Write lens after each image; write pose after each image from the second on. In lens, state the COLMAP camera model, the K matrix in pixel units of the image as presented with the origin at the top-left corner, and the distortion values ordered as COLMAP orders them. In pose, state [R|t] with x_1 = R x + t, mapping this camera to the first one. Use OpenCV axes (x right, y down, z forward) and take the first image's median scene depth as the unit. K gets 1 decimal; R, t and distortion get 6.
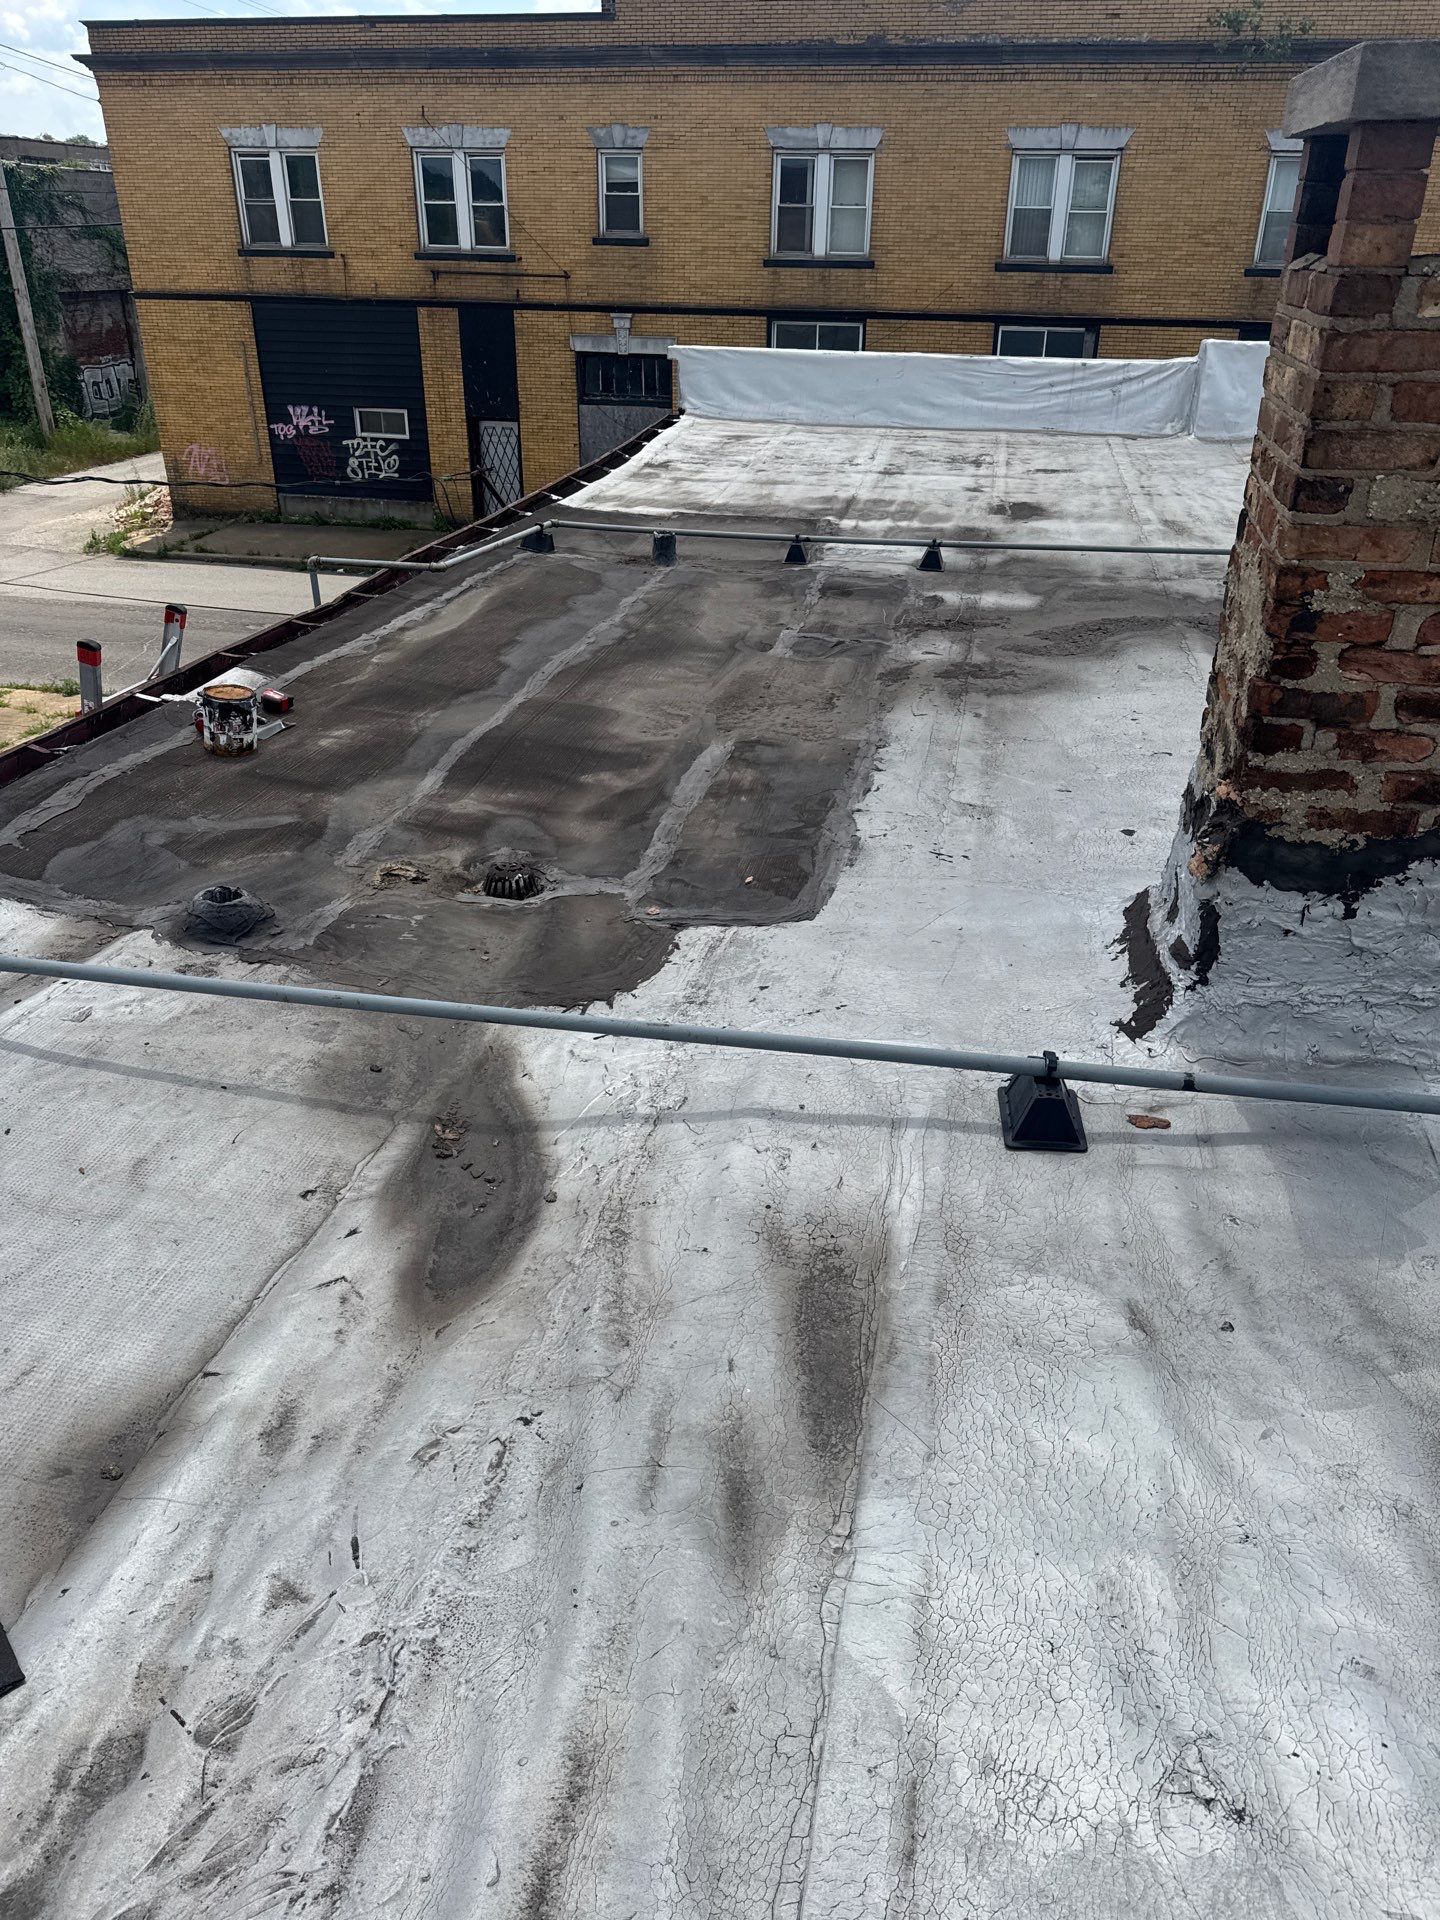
lens RADIAL K [[1343.3, 0, 719.3], [0, 1343.3, 958.1], [0, 0, 1]] dist [0.005514, -0.009845]
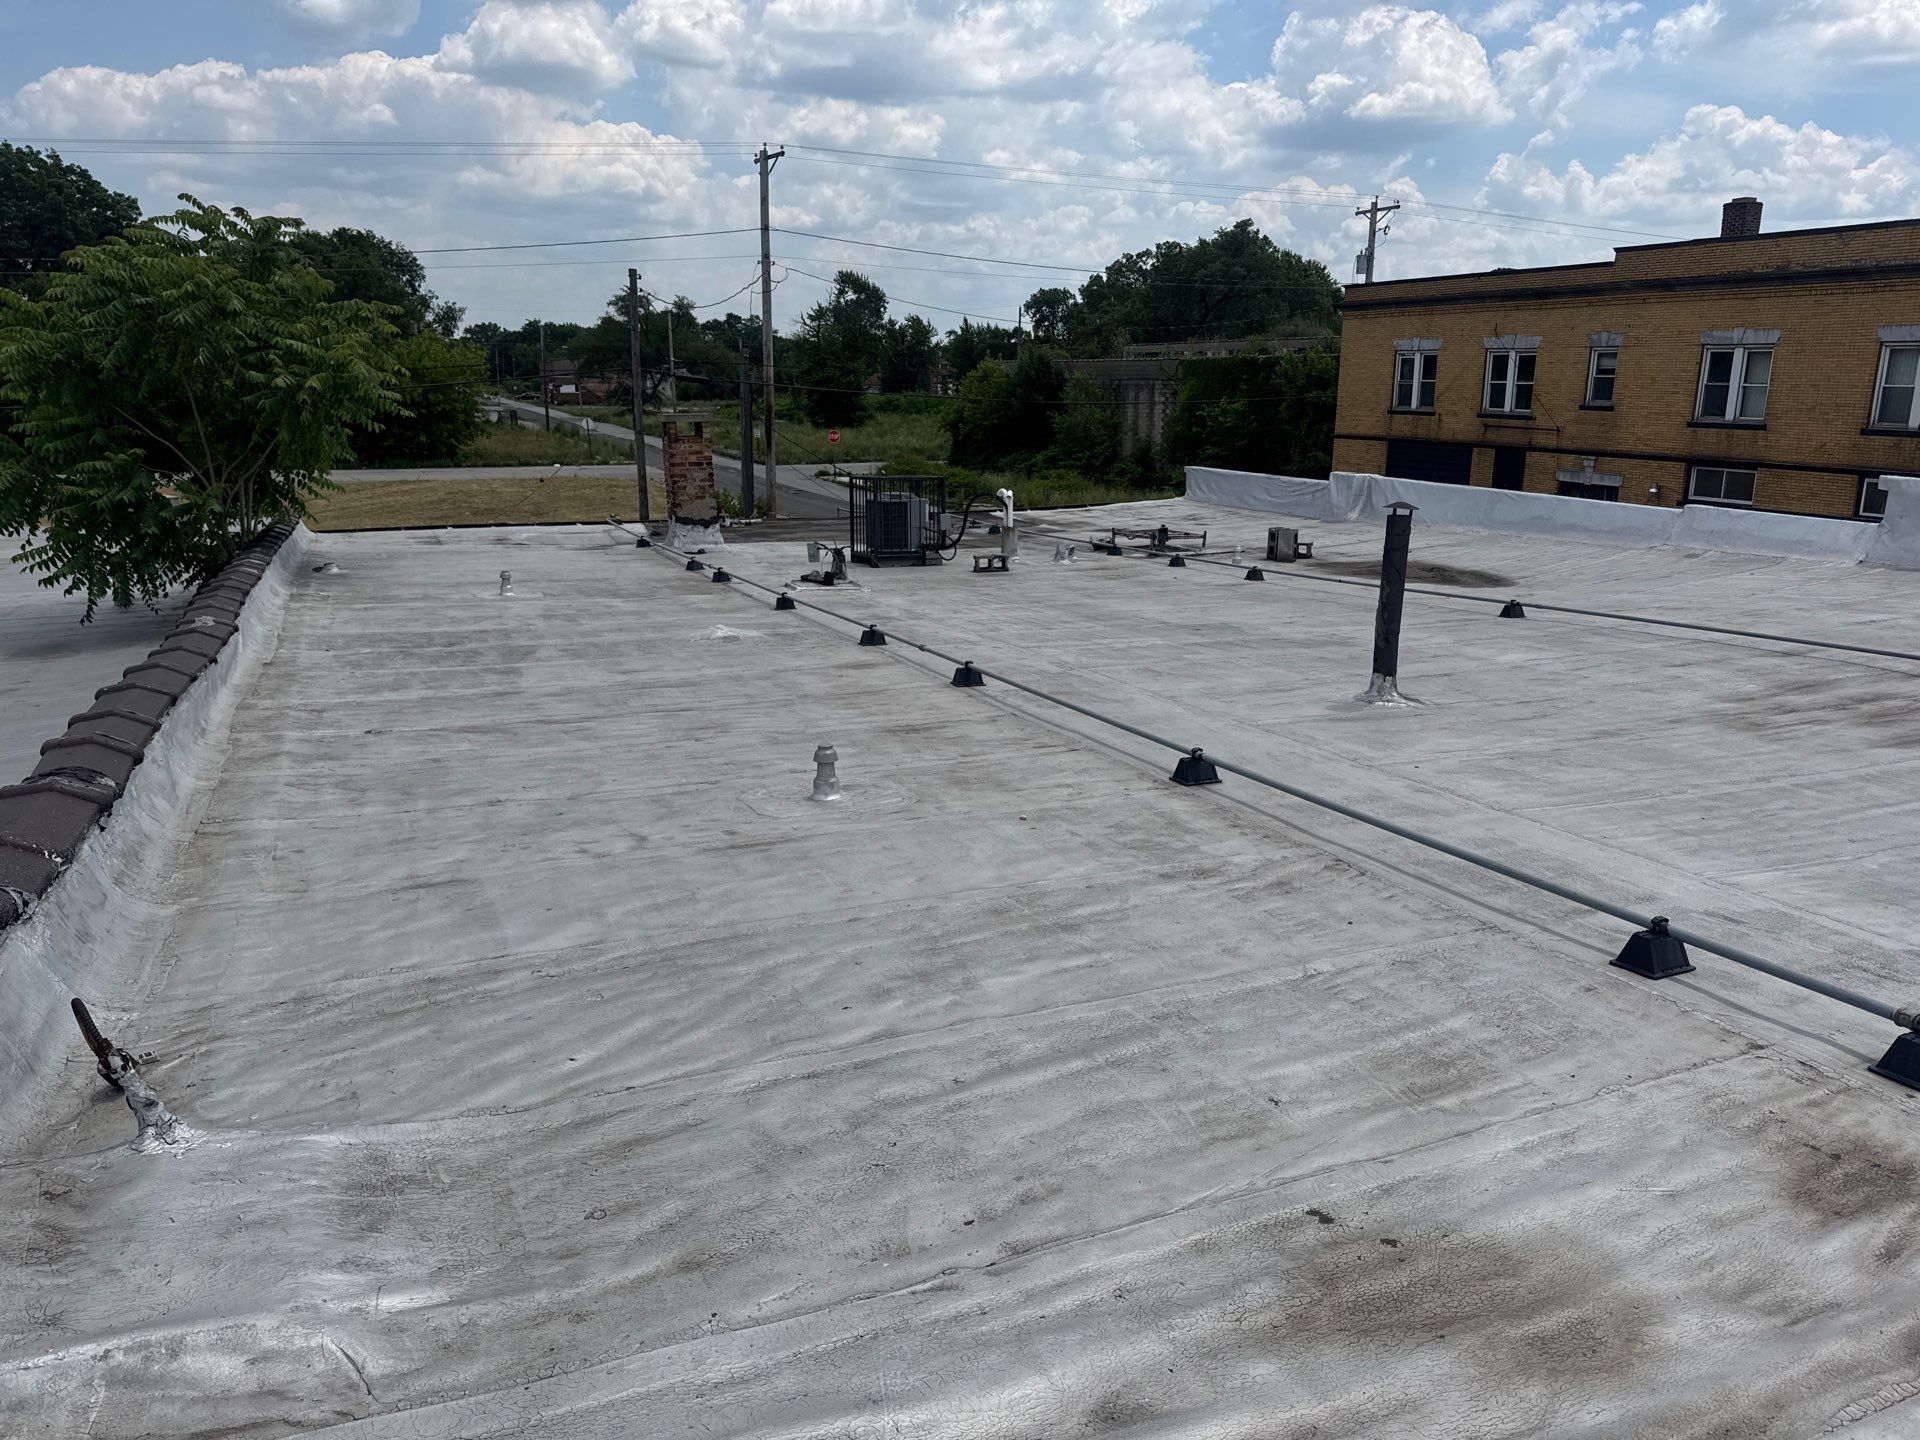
lens RADIAL K [[1343.3, 0, 961.1], [0, 1343.3, 718.6], [0, 0, 1]] dist [0.005514, -0.009845]
pose [[0.580951, 0.197276, -0.789670, 0.677946], [-0.401178, 0.913553, -0.066917, 0.101317], [0.708204, 0.355674, 0.609872, -0.170114]]
